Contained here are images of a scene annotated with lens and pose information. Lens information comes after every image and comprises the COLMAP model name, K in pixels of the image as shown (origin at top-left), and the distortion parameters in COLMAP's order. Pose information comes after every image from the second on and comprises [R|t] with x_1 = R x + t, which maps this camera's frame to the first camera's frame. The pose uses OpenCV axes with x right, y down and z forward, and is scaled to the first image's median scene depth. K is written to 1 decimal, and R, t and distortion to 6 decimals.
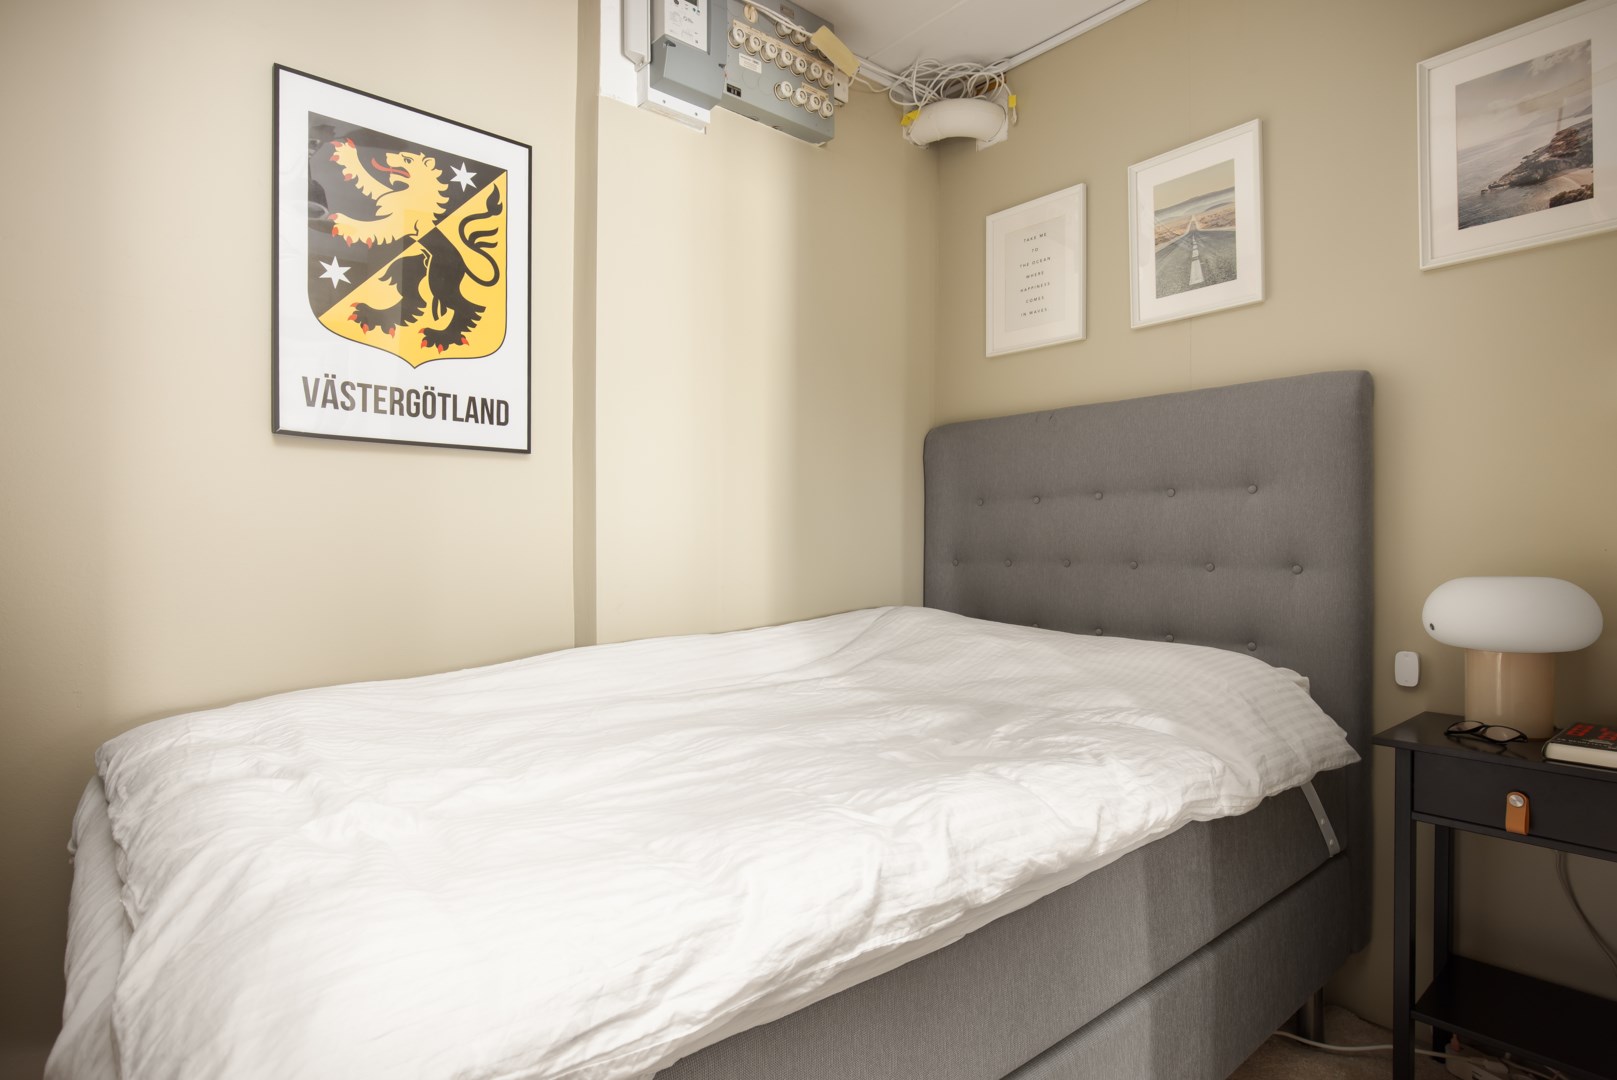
lens RADIAL K [[854.9, 0, 808.5], [0, 854.9, 540.0], [0, 0, 1]] dist [0.000770, -0.000371]
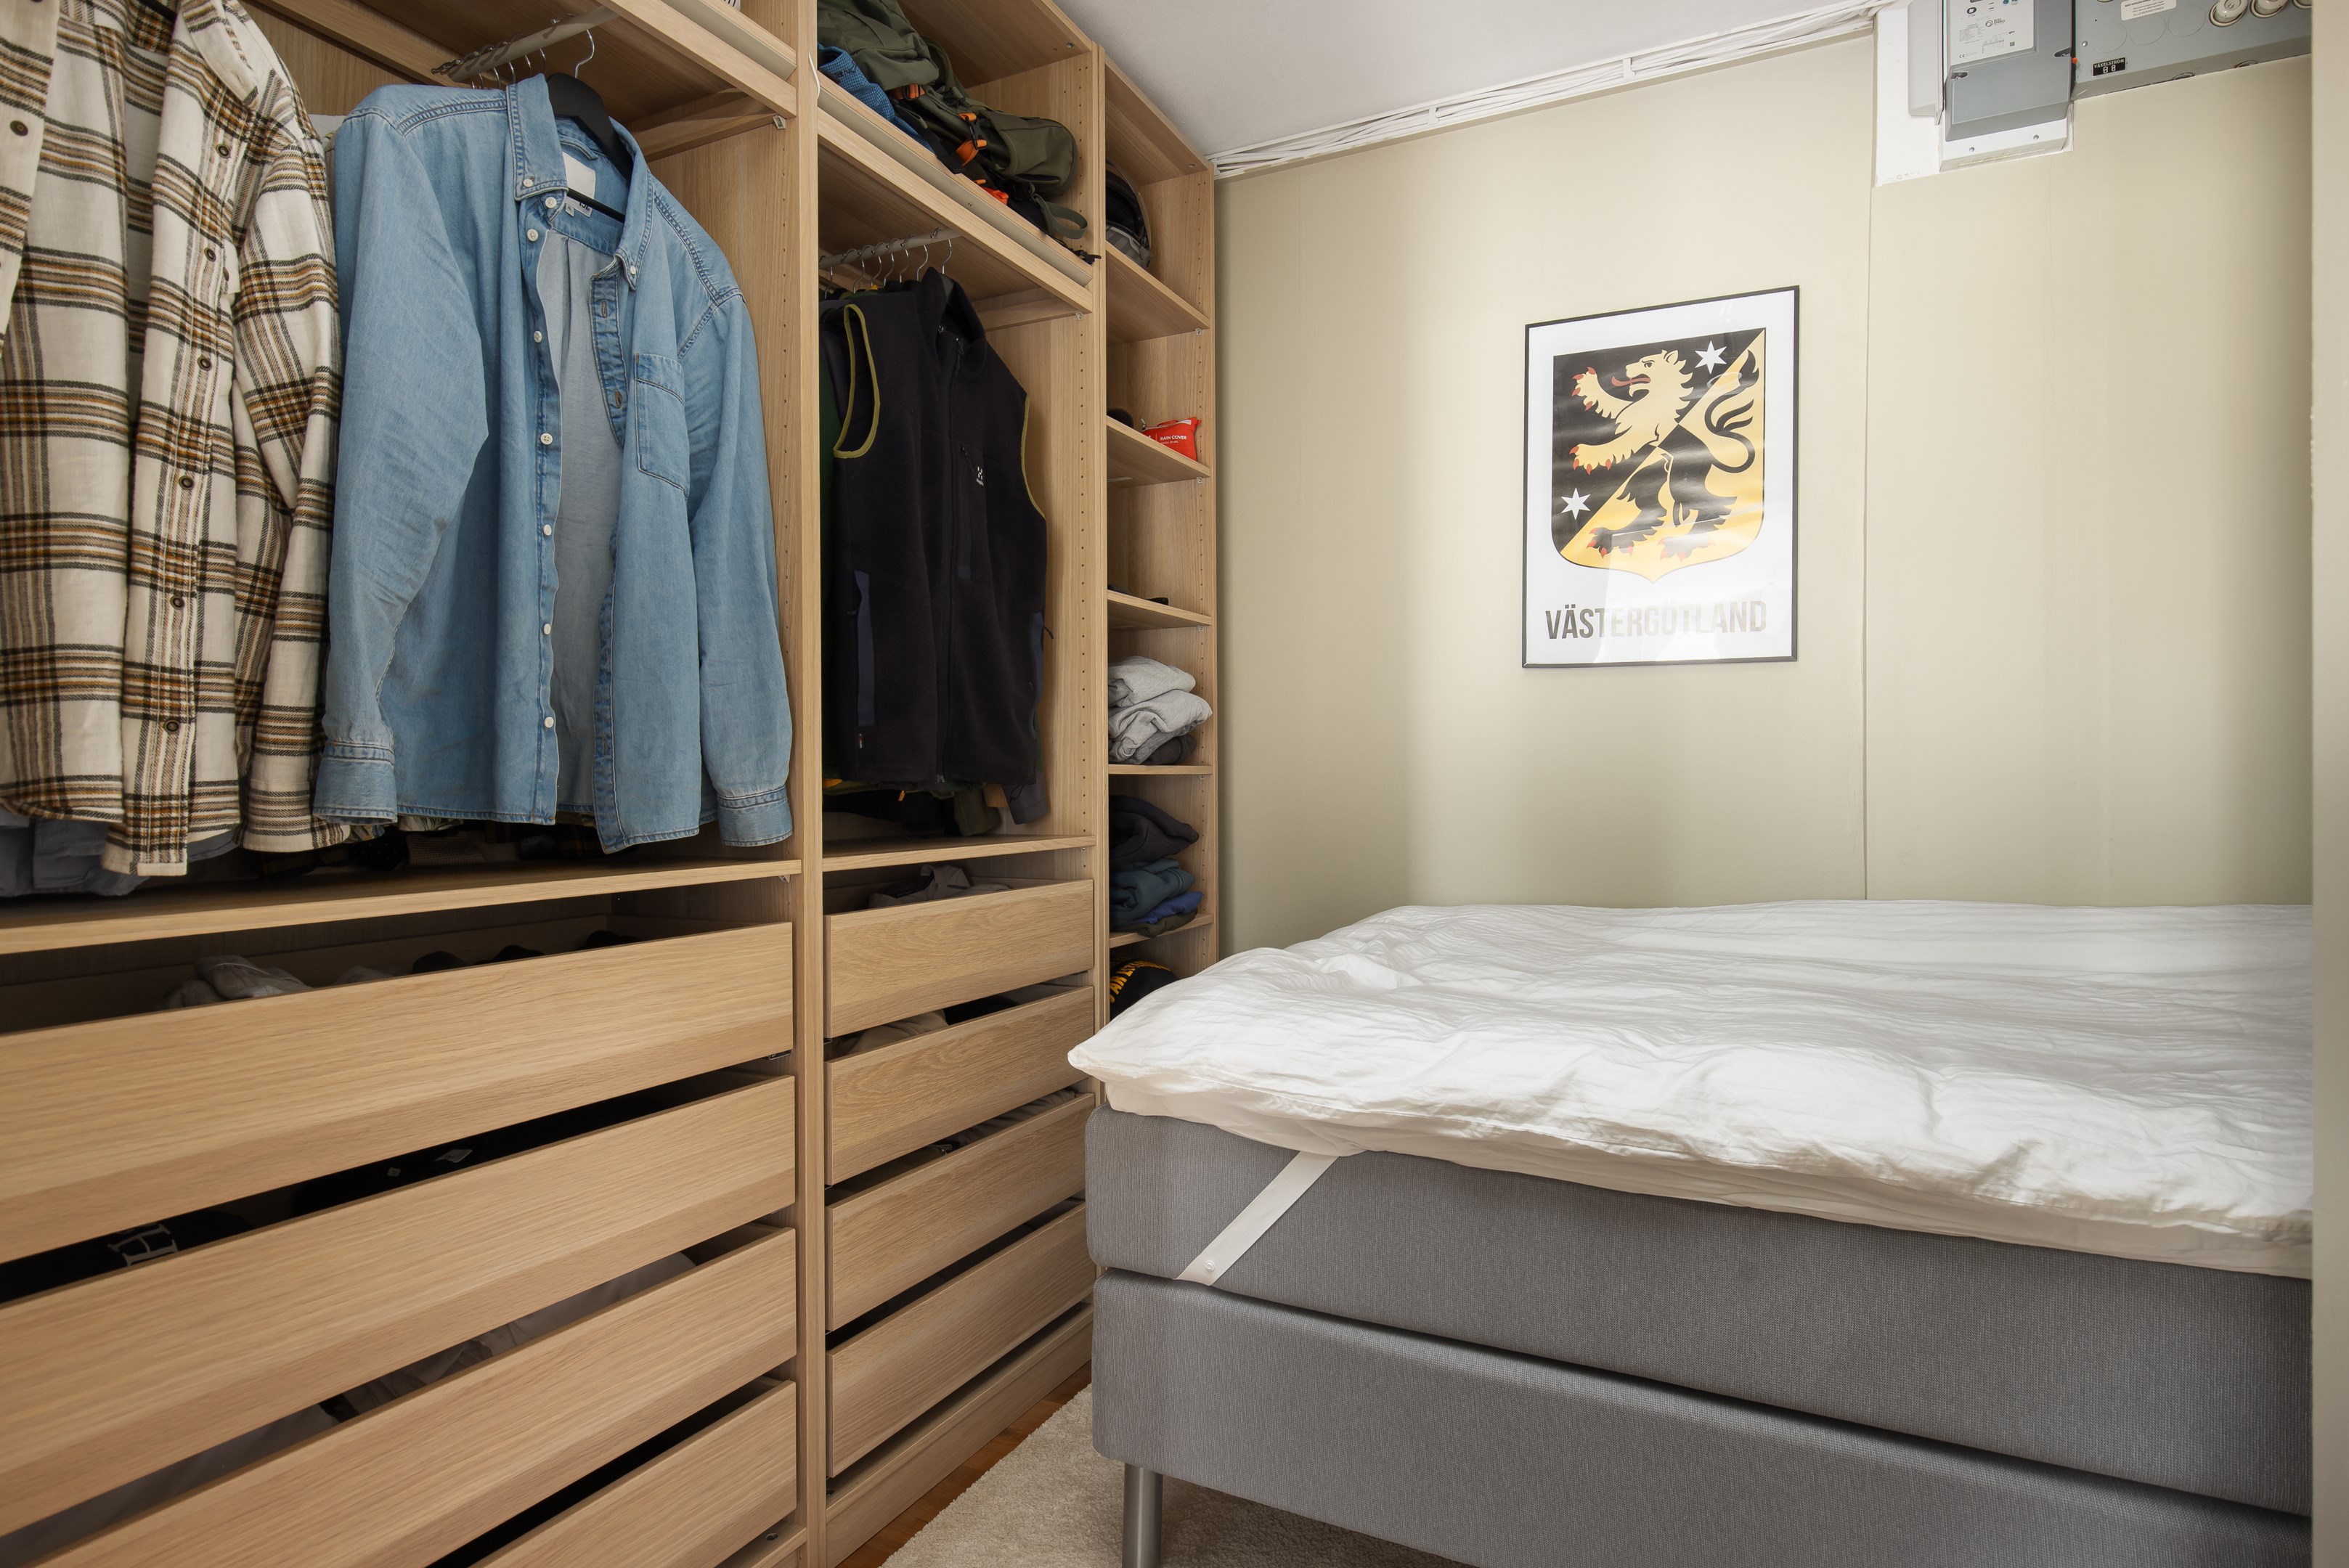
lens RADIAL K [[1284.5, 0, 1174.5], [0, 1284.5, 784.0], [0, 0, 1]] dist [-0.000676, -0.000037]
pose [[0.381392, 0.007196, -0.924386, 0.665386], [-0.000430, 0.999971, 0.007607, 0.009594], [0.924413, -0.002504, 0.381384, -0.026914]]
